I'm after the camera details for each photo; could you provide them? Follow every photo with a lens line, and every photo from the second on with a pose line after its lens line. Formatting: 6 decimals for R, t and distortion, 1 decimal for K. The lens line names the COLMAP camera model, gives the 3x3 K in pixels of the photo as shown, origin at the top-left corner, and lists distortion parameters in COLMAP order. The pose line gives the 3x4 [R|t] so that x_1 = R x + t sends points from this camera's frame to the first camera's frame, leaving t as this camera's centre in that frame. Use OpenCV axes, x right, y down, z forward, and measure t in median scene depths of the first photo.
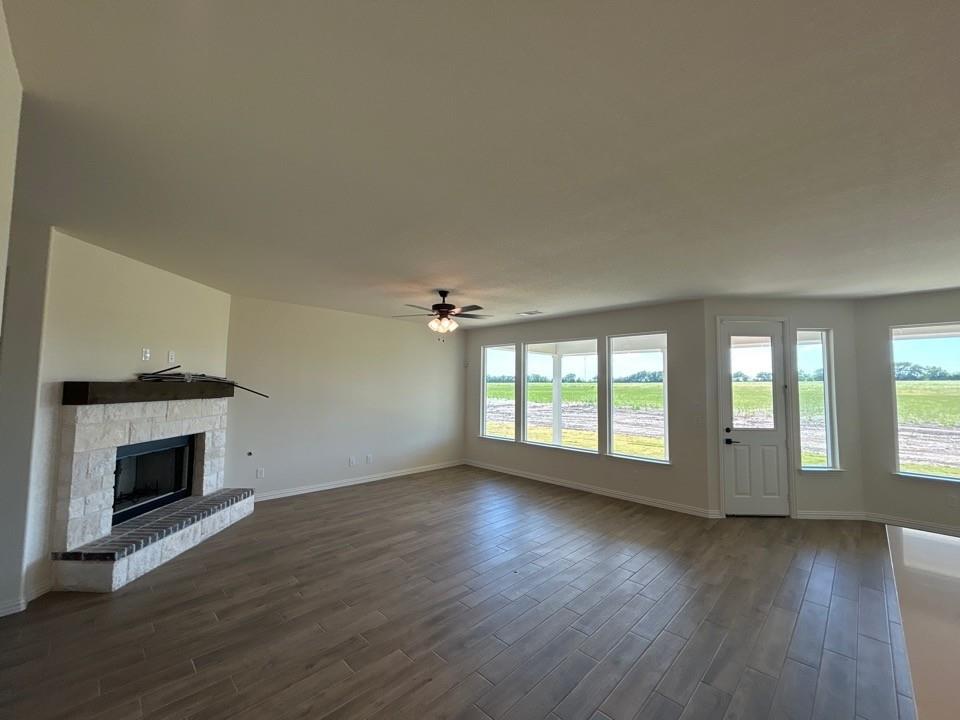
lens RADIAL K [[384.6, 0, 478.7], [0, 384.6, 362.3], [0, 0, 1]] dist [-0.001915, 0.000745]
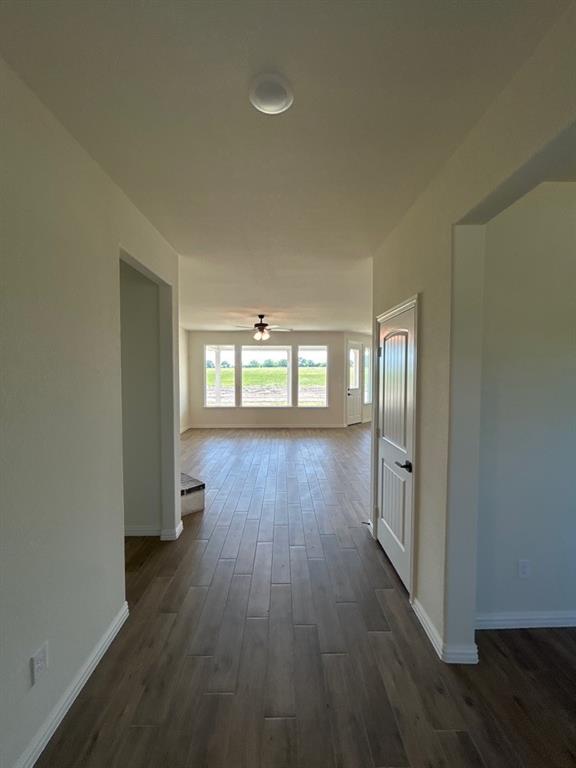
lens RADIAL K [[307.7, 0, 288.0], [0, 307.7, 381.9], [0, 0, 1]] dist [-0.001915, 0.000745]
pose [[0.698161, -0.034365, 0.715116, -0.835697], [-0.034413, 0.996082, 0.081465, -0.007192], [-0.715113, -0.081485, 0.694243, -0.023475]]
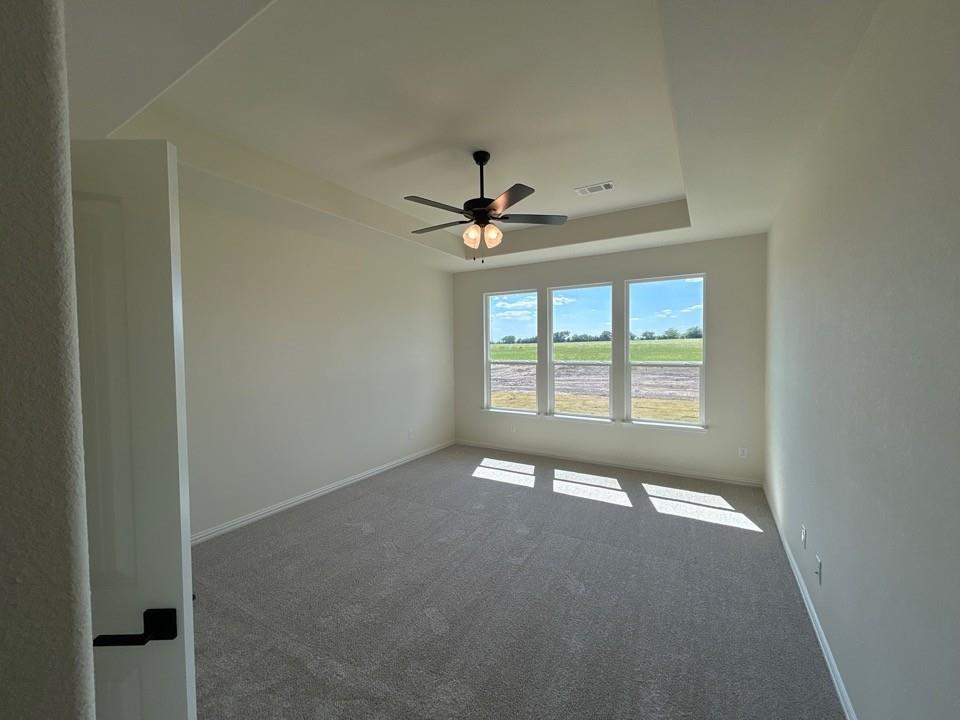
lens RADIAL K [[393.3, 0, 482.7], [0, 393.3, 357.6], [0, 0, 1]] dist [-0.003535, -0.000010]
pose [[0.970861, -0.028872, 0.237898, -0.228053], [0.008831, 0.996352, 0.084883, 0.021366], [-0.239481, -0.080309, 0.967574, 0.437293]]
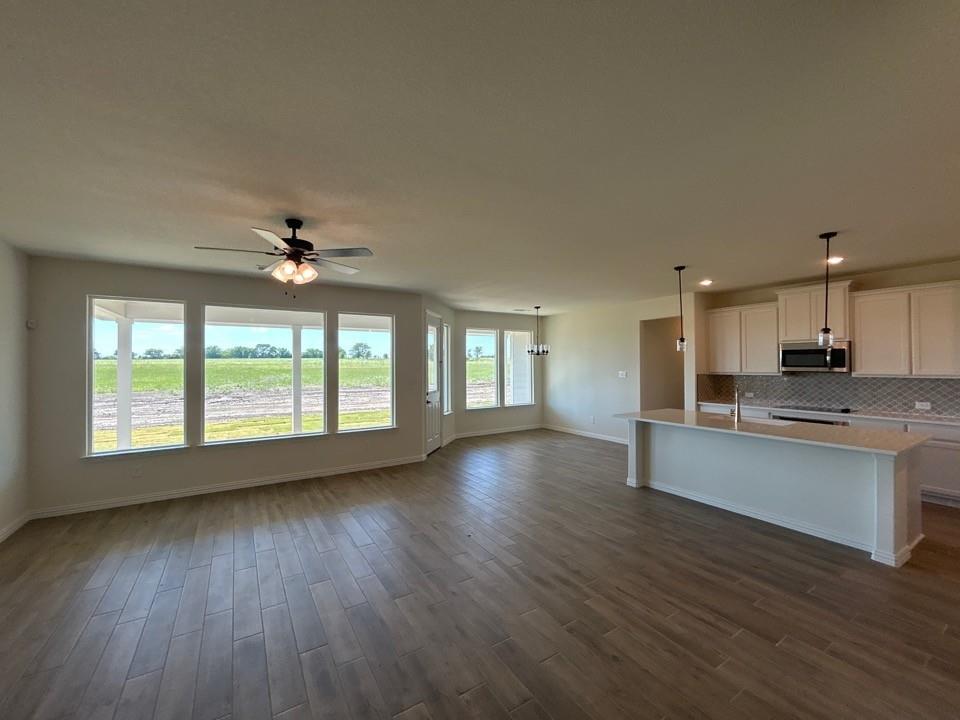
lens RADIAL K [[384.6, 0, 481.1], [0, 384.6, 363.1], [0, 0, 1]] dist [-0.001915, 0.000745]
pose [[0.223640, -0.010007, 0.974620, -0.568101], [-0.049073, 0.998563, 0.021514, 0.025675], [-0.973436, -0.052639, 0.222828, 0.459384]]
